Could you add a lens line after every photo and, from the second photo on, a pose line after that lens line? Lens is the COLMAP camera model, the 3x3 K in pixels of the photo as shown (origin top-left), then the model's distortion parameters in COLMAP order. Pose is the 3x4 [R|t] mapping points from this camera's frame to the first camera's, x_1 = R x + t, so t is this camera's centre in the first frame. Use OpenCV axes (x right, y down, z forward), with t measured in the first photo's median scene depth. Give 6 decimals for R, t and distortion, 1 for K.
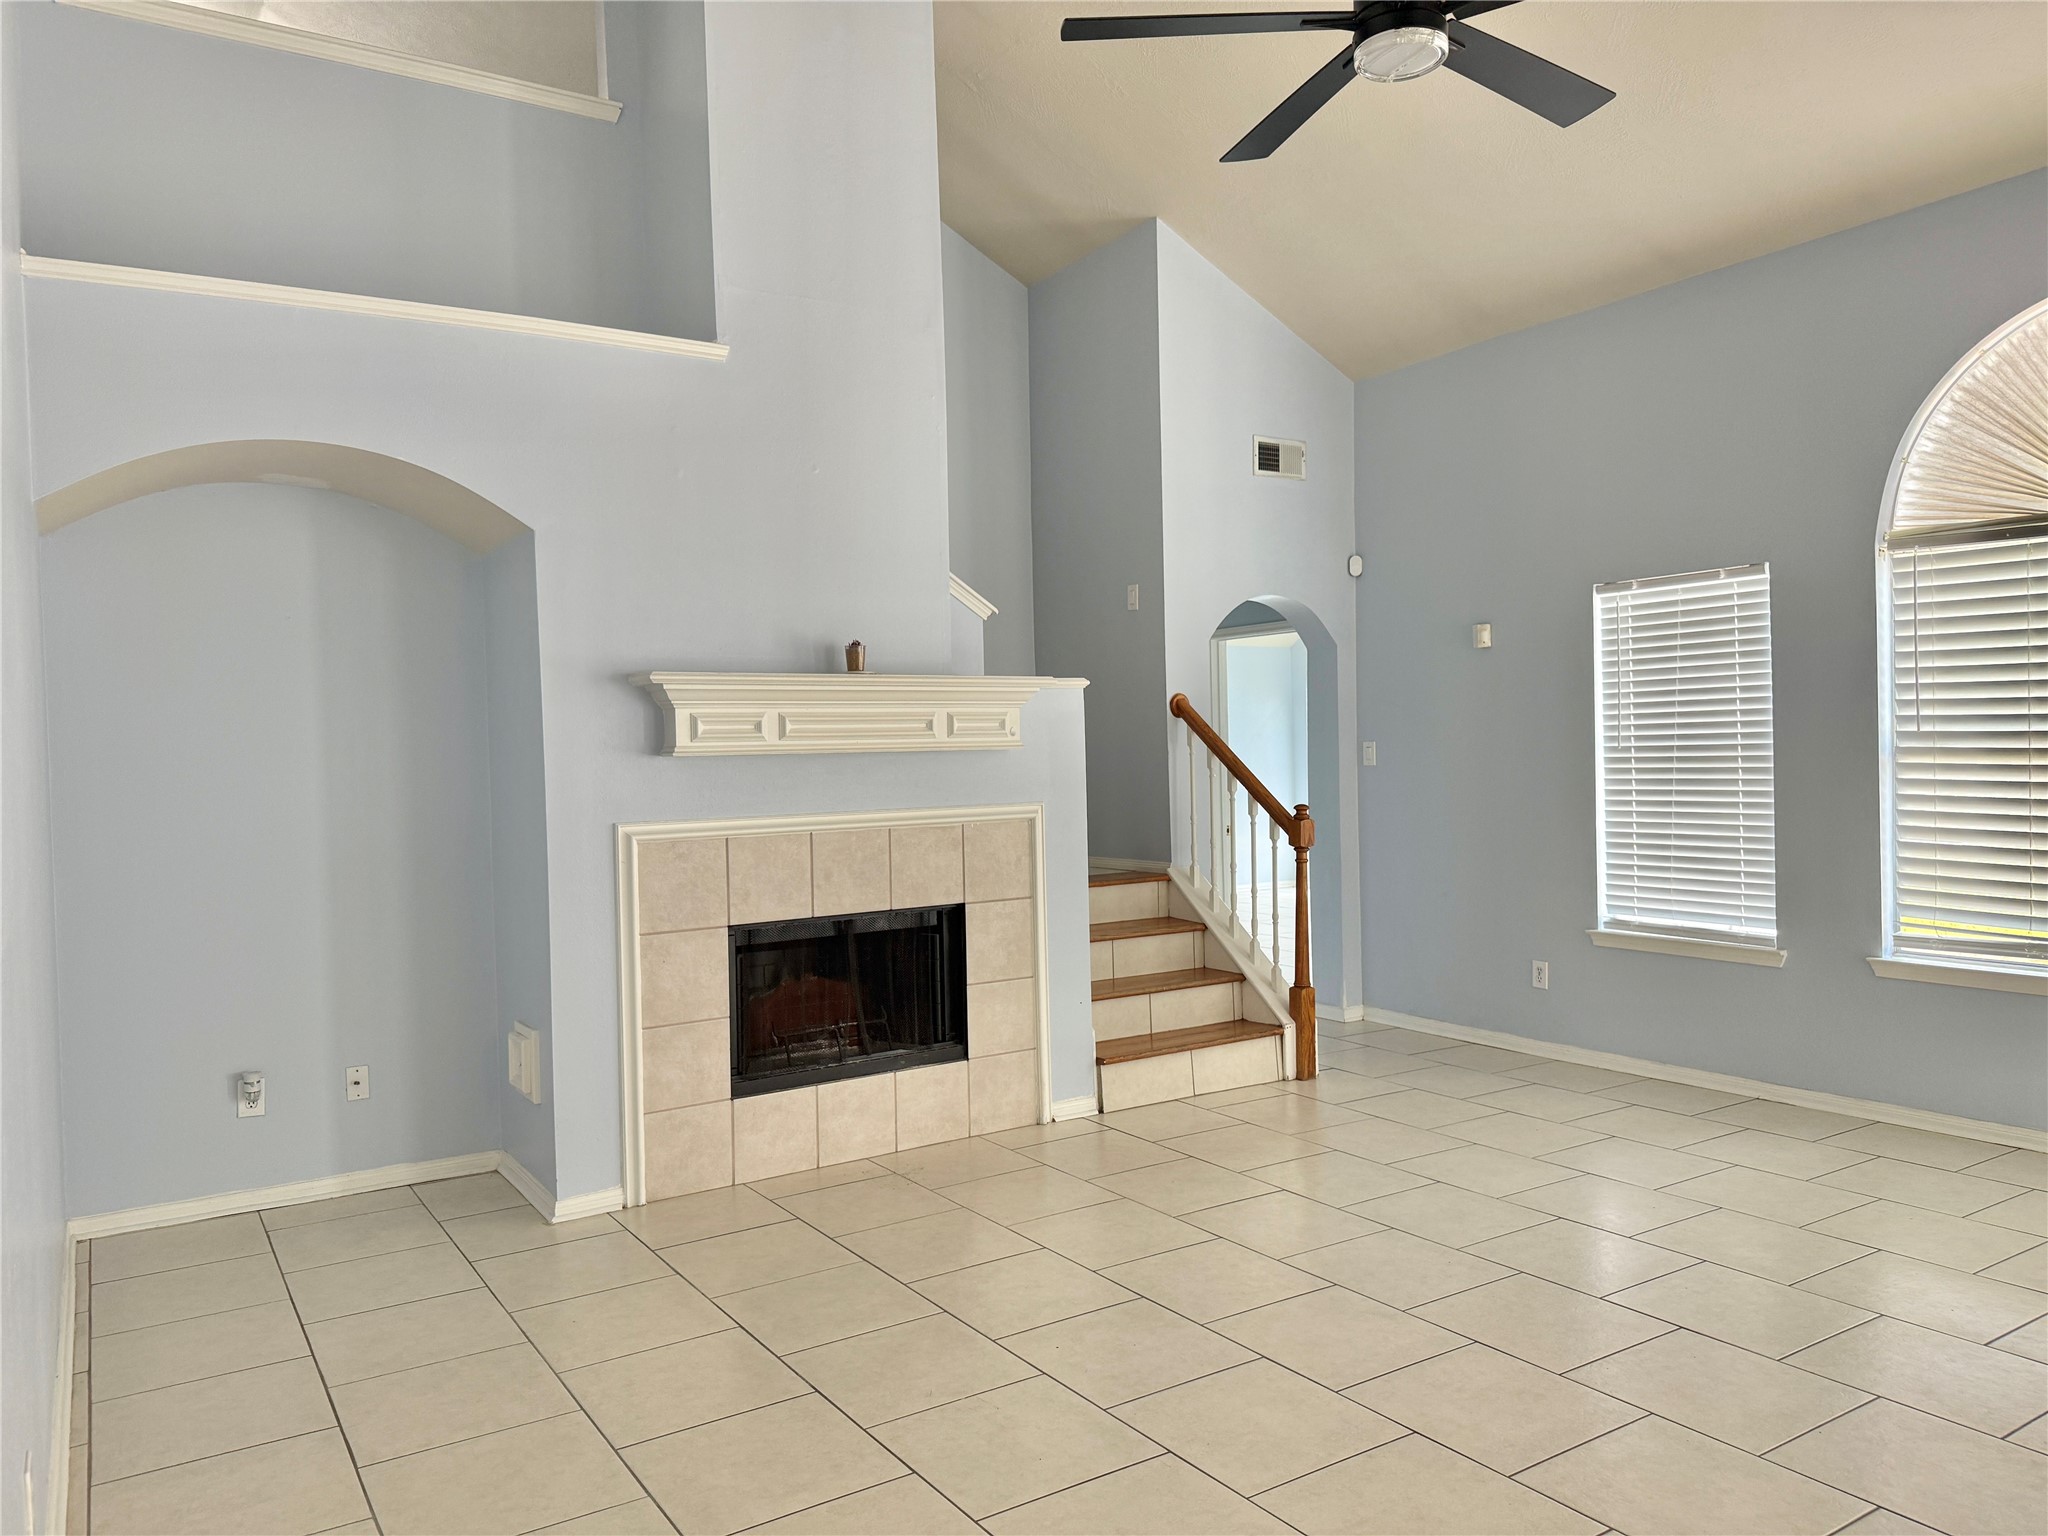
lens RADIAL K [[1428.7, 0, 1030.8], [0, 1428.7, 769.8], [0, 0, 1]] dist [0.056113, -0.063559]
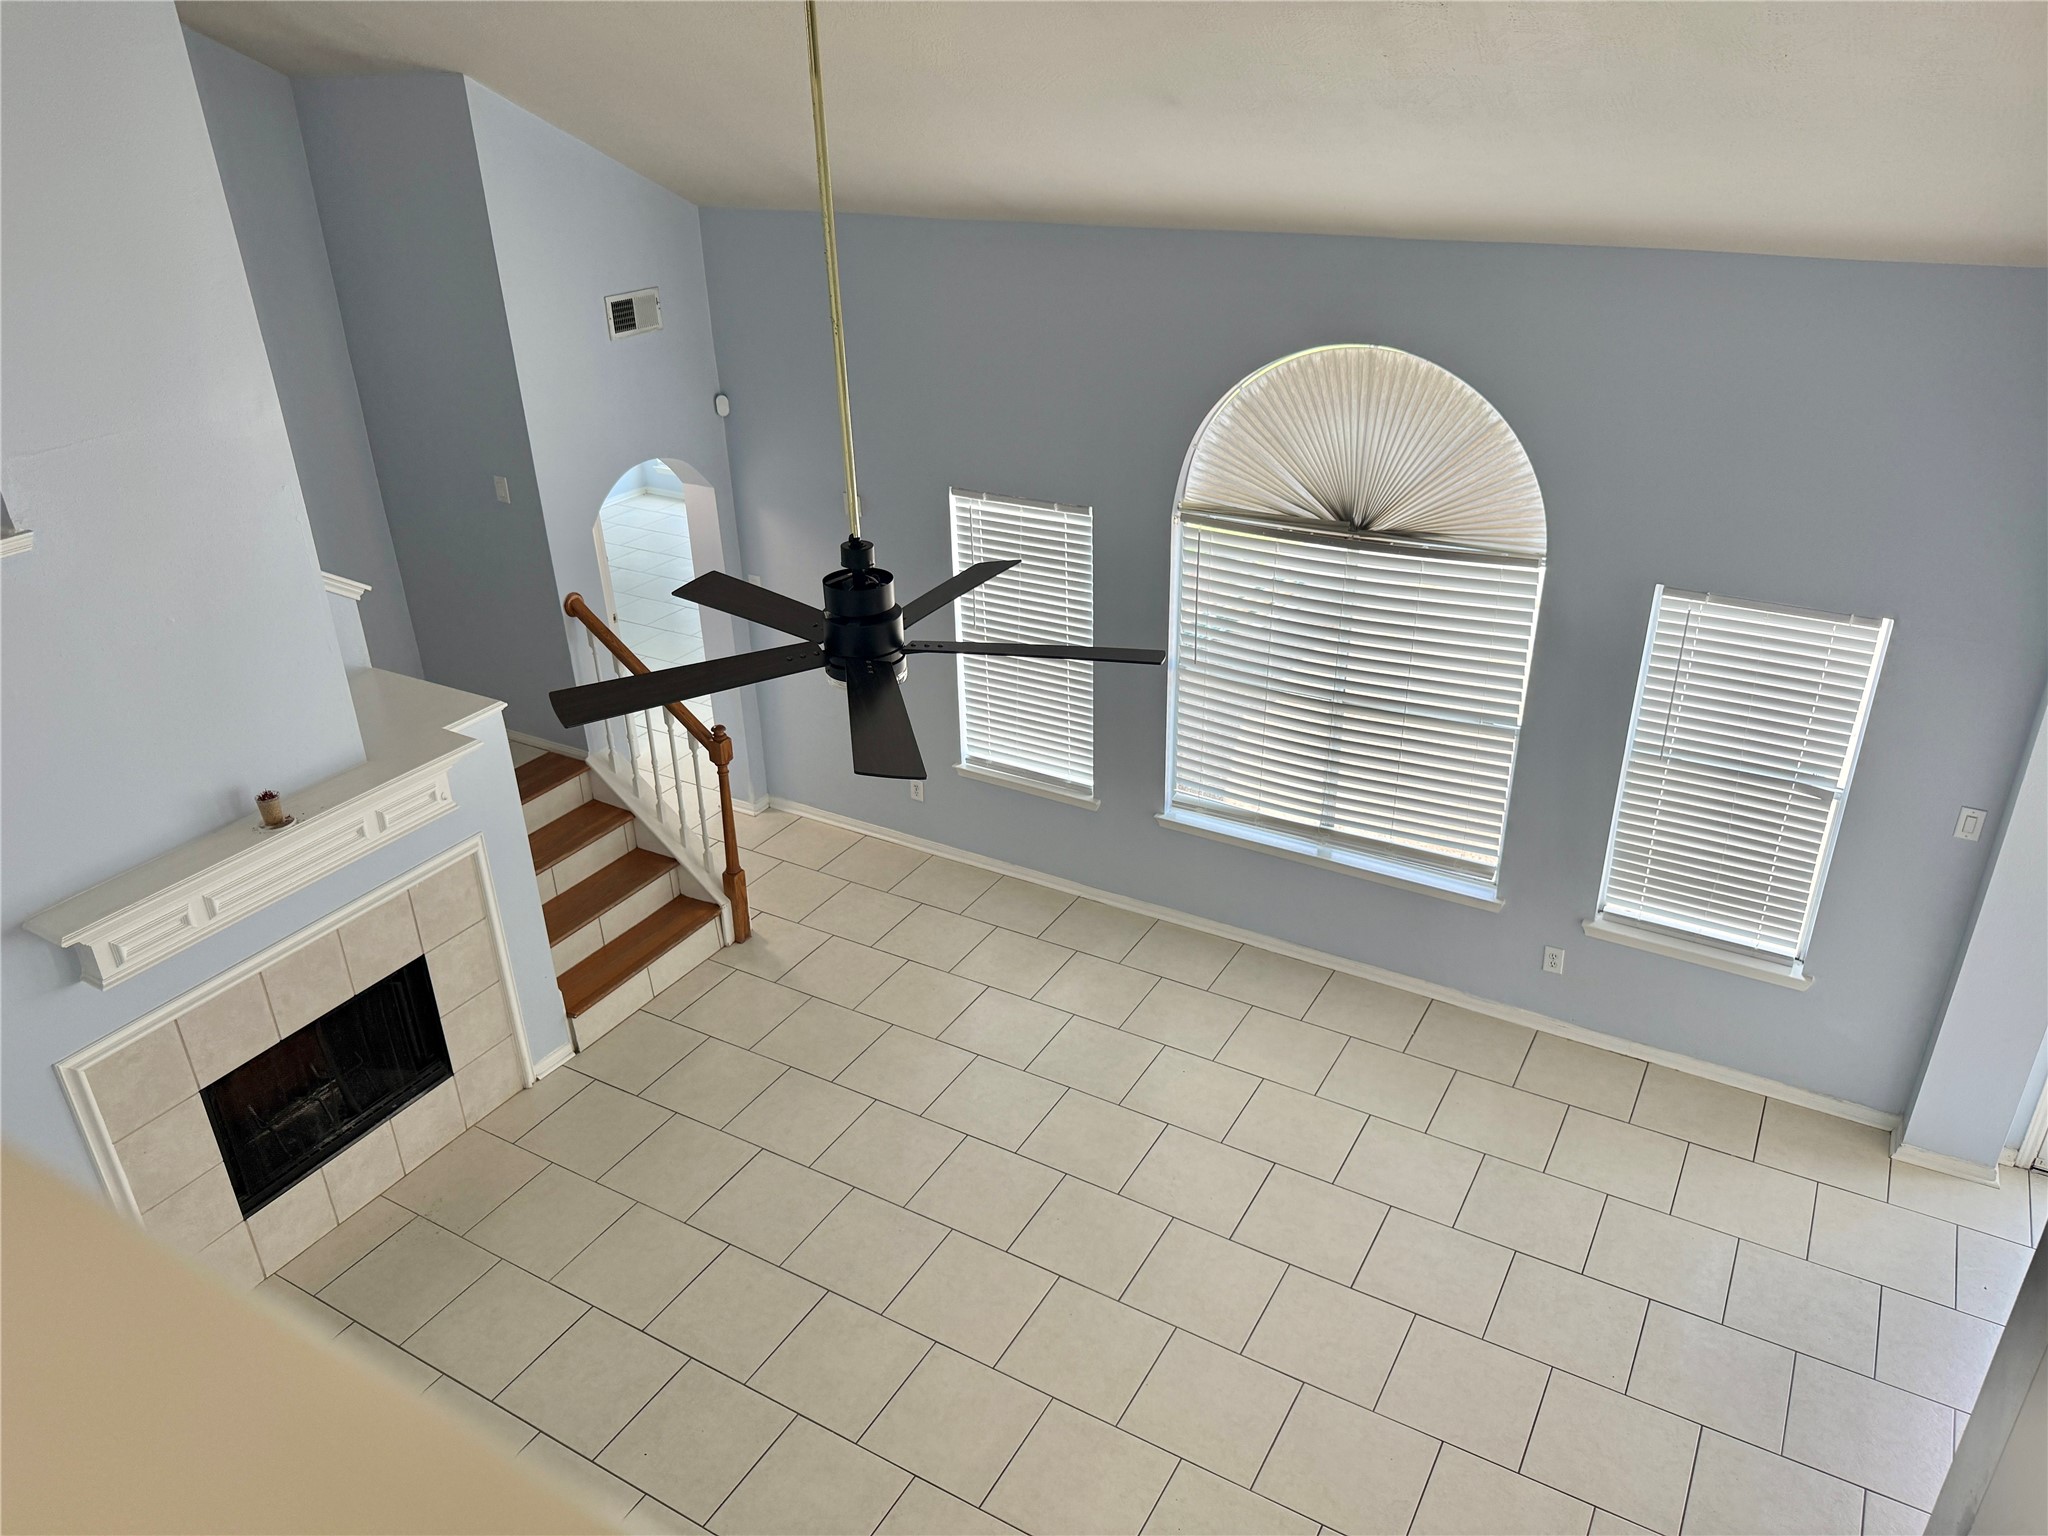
lens RADIAL K [[1428.7, 0, 1027.7], [0, 1428.7, 777.4], [0, 0, 1]] dist [0.056113, -0.063559]
pose [[0.893033, -0.195451, 0.405327, -0.050298], [0.004700, 0.904749, 0.425919, -0.434975], [-0.449966, -0.378455, 0.808890, -0.000232]]
